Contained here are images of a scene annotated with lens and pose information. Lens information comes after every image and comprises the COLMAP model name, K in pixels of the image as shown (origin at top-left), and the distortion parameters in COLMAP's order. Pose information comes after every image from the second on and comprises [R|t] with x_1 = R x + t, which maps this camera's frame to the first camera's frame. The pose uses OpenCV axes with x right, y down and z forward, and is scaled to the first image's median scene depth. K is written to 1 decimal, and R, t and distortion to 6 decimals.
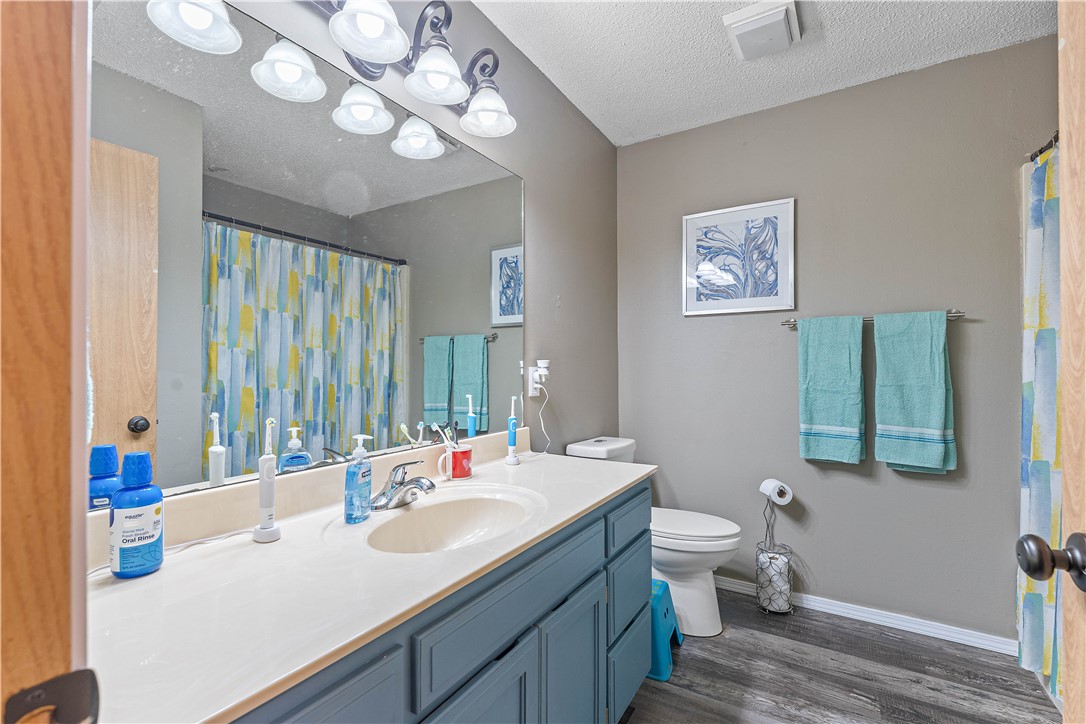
lens RADIAL K [[473.0, 0, 539.8], [0, 473.0, 366.0], [0, 0, 1]] dist [0.001419, -0.000123]
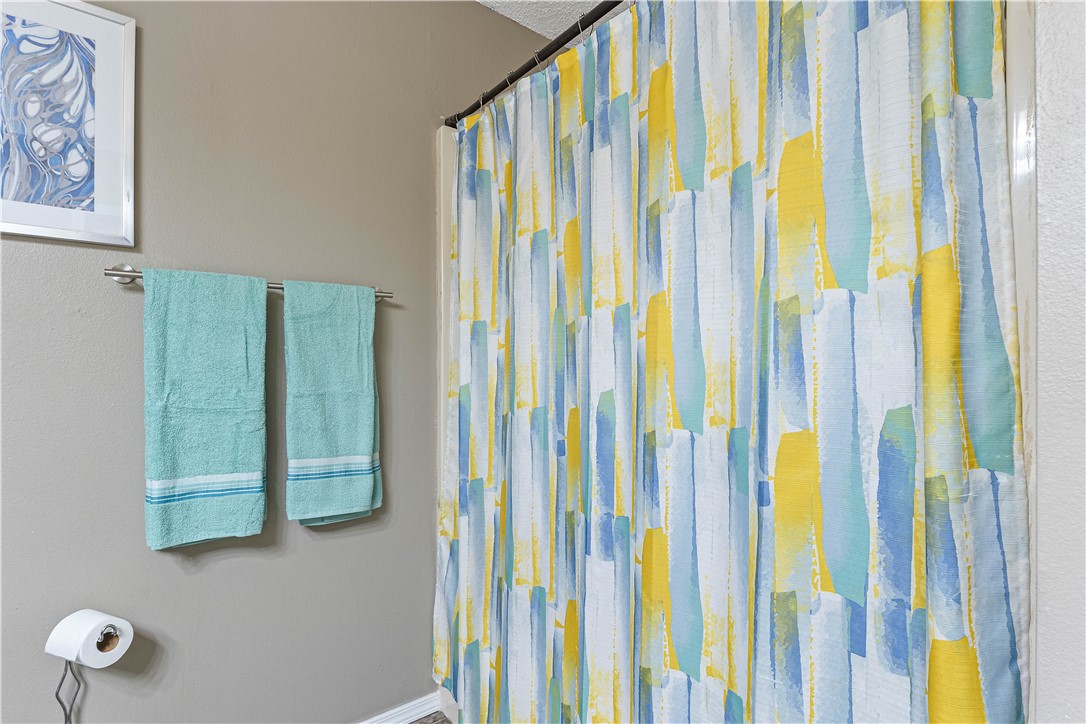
lens RADIAL K [[517.5, 0, 537.9], [0, 517.5, 366.7], [0, 0, 1]] dist [-0.007631, 0.001321]
pose [[0.308361, 0.002267, 0.951267, 0.171340], [-0.004038, 0.999991, -0.001074, 0.002636], [-0.951261, -0.003510, 0.308368, 0.468873]]
